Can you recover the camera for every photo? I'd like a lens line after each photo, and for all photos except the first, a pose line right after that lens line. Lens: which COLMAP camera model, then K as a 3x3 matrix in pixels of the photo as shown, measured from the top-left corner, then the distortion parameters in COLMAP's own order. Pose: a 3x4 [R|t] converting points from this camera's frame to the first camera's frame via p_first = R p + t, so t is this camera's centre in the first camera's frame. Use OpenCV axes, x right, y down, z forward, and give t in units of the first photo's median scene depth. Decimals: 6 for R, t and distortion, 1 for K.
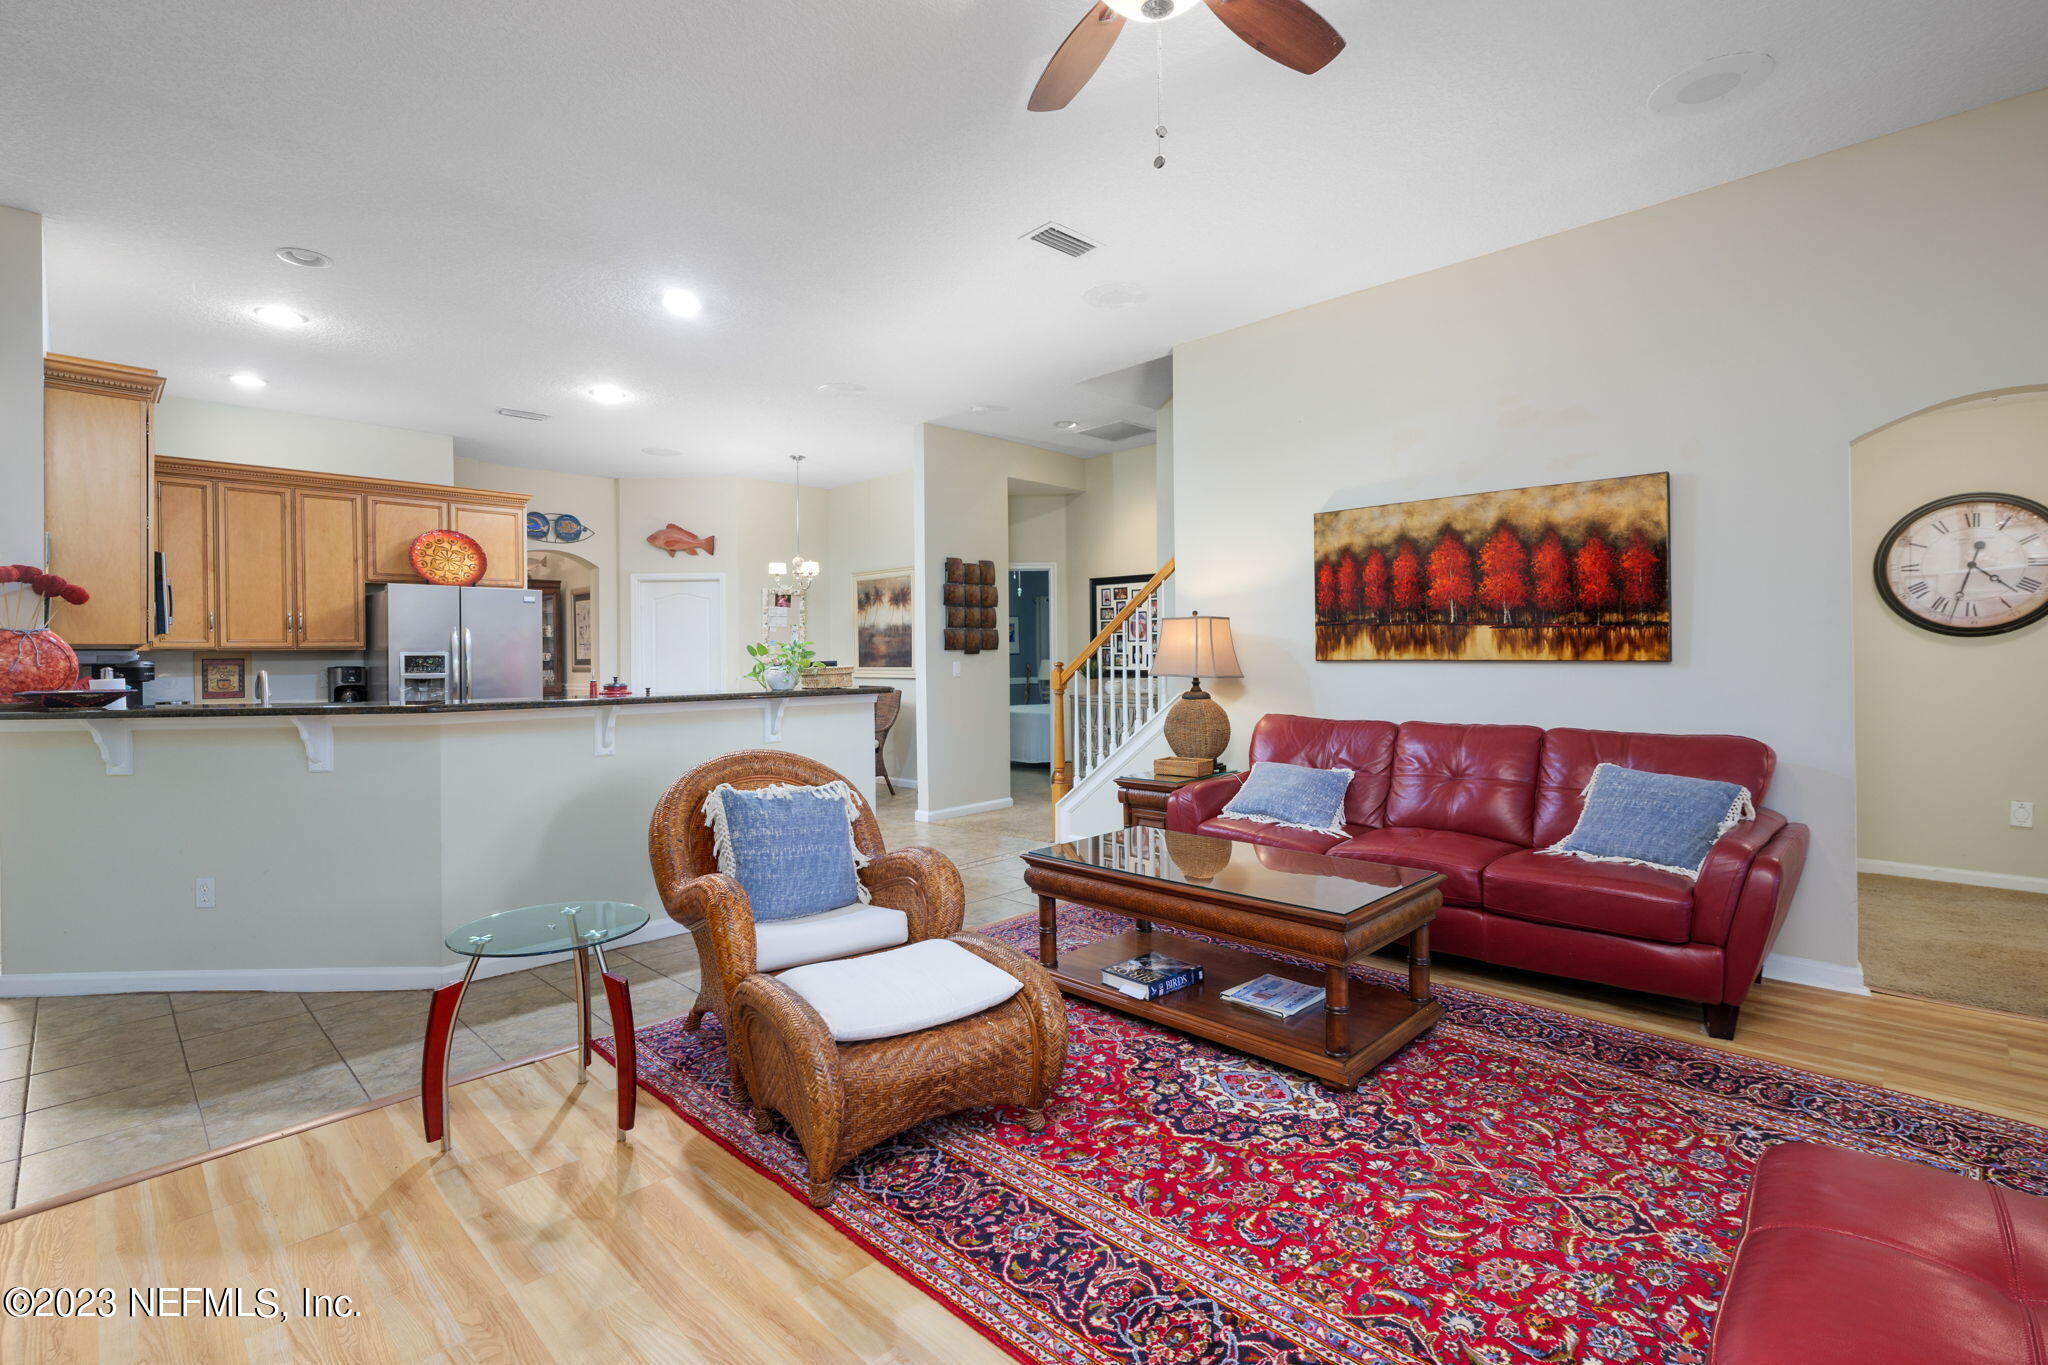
lens RADIAL K [[864.8, 0, 1017.1], [0, 864.8, 688.6], [0, 0, 1]] dist [-0.000777, -0.000076]
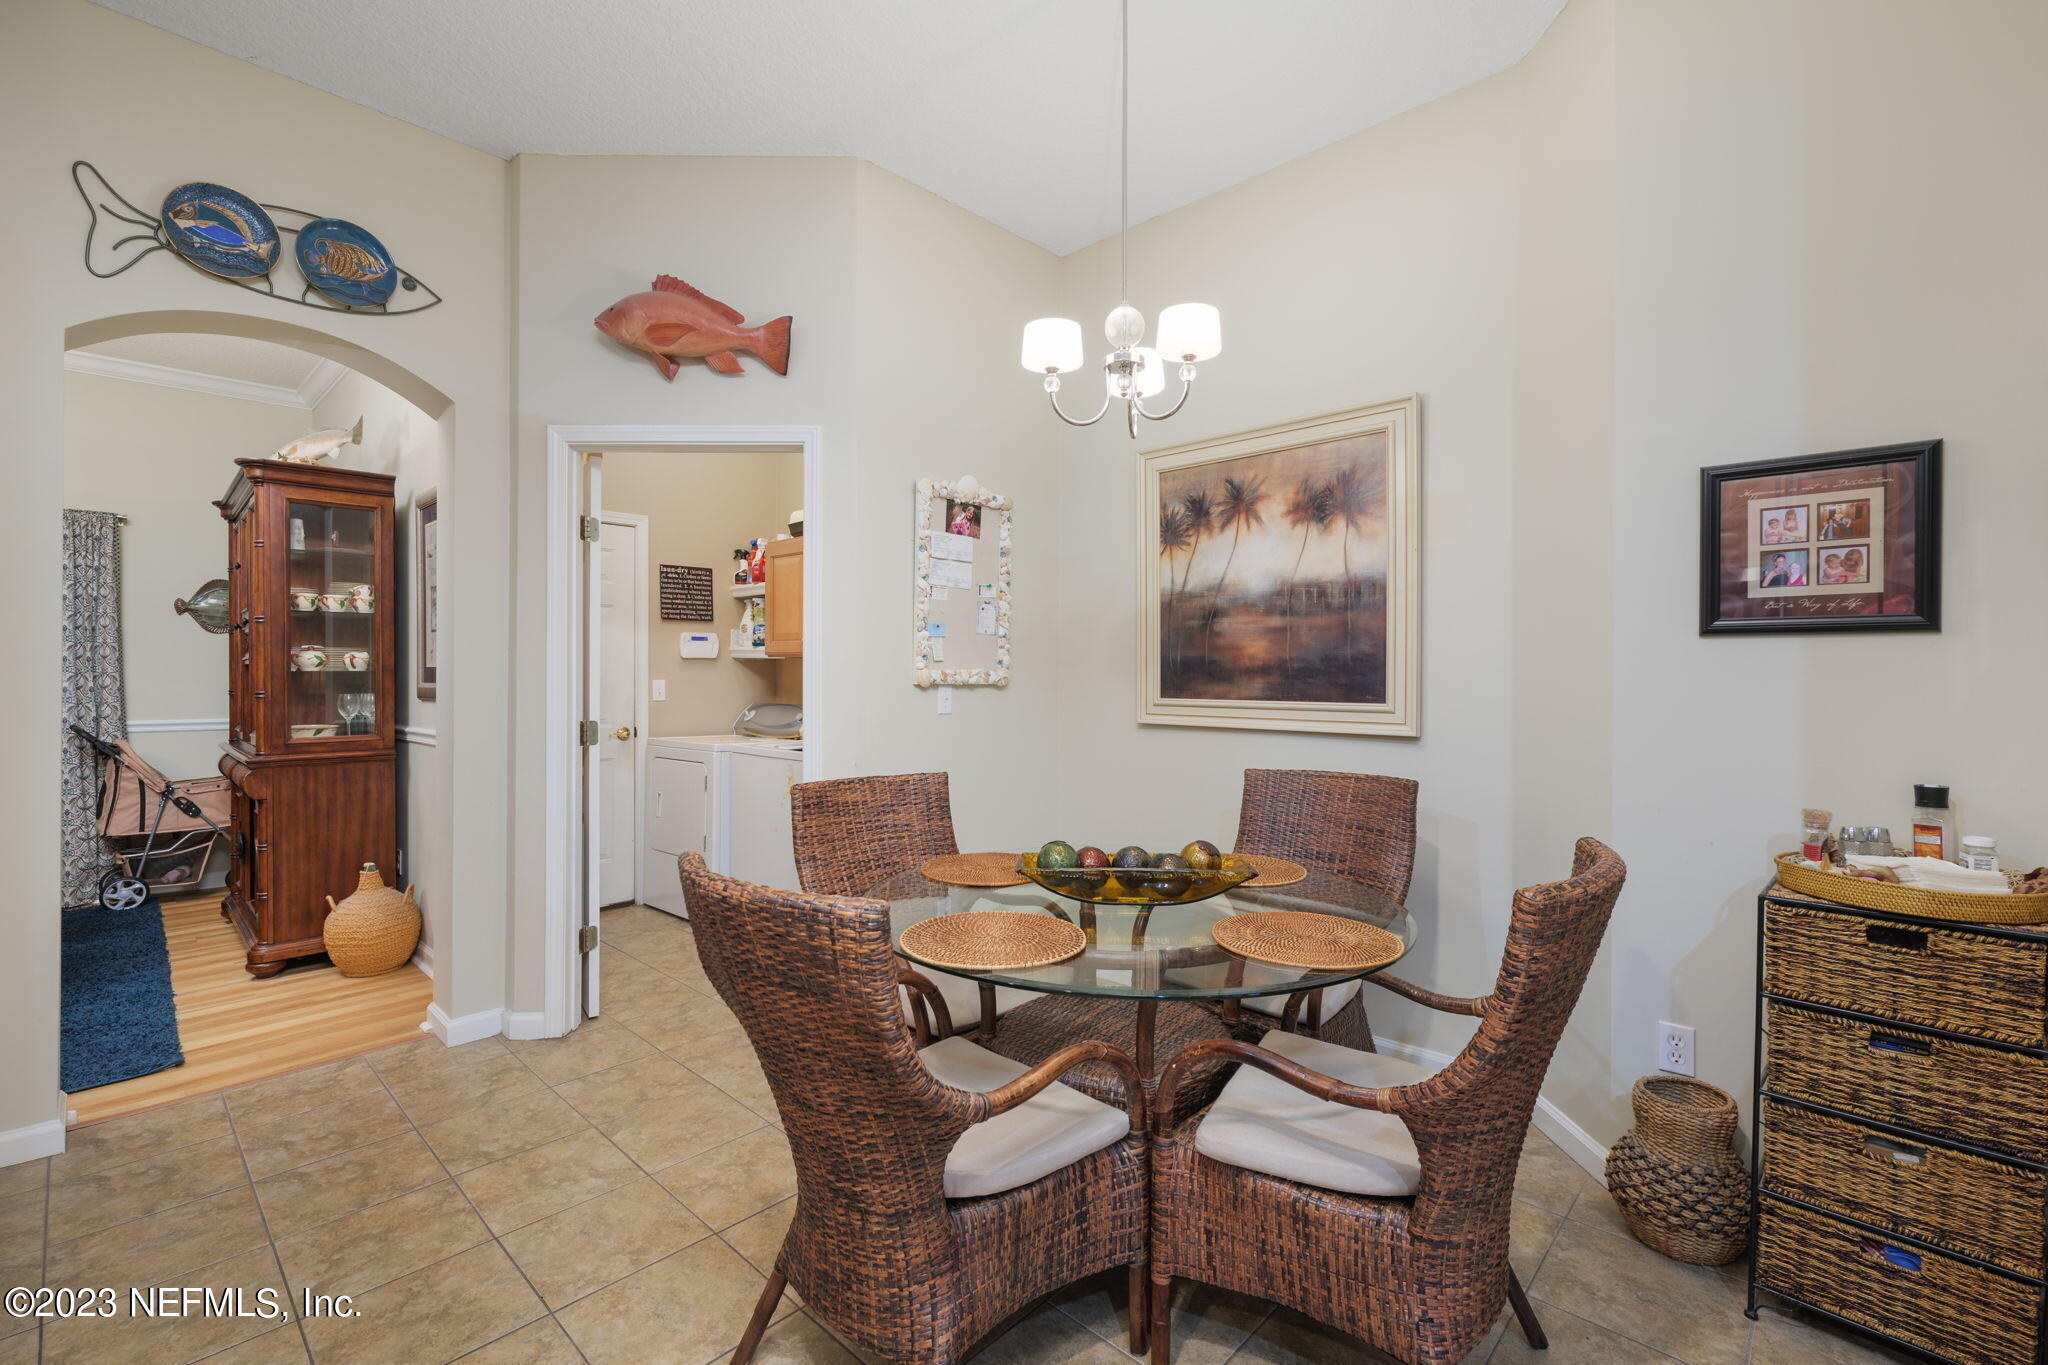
lens RADIAL K [[864.8, 0, 1017.1], [0, 864.8, 688.6], [0, 0, 1]] dist [-0.000777, -0.000076]
pose [[0.999666, 0.009866, 0.023906, -0.264590], [-0.009295, 0.999672, -0.023871, -0.020367], [-0.024134, 0.023641, 0.999429, 0.650077]]
